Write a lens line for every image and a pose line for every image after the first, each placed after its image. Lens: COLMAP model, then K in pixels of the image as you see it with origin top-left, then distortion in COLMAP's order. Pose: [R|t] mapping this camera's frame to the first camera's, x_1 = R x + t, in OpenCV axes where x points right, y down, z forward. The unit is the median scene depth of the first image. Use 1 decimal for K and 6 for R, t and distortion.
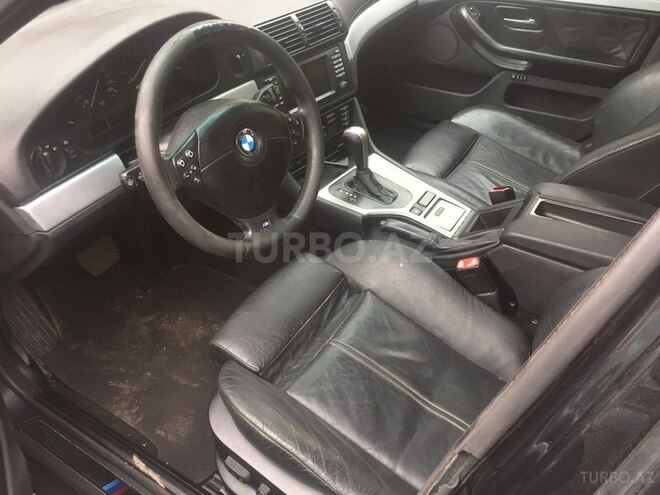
lens RADIAL K [[560.8, 0, 331.2], [0, 560.8, 246.3], [0, 0, 1]] dist [0.082505, -0.106711]
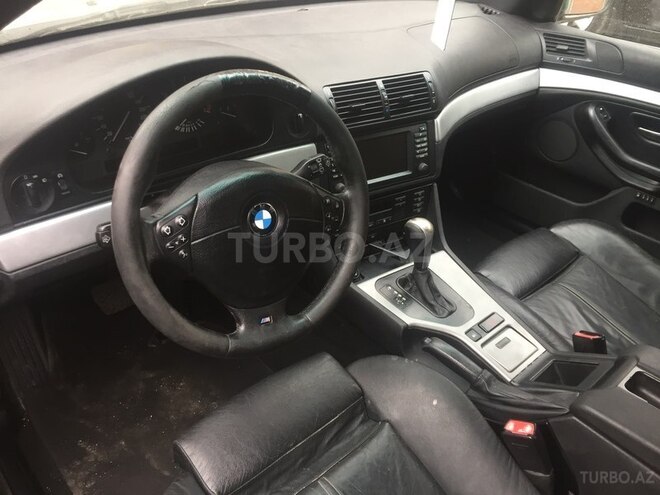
lens RADIAL K [[560.8, 0, 330.9], [0, 560.8, 248.0], [0, 0, 1]] dist [0.082505, -0.106711]
pose [[0.959501, 0.223639, -0.171301, 0.070469], [-0.238223, 0.968708, -0.069669, -0.084614], [0.150360, 0.107655, 0.982752, 0.171633]]
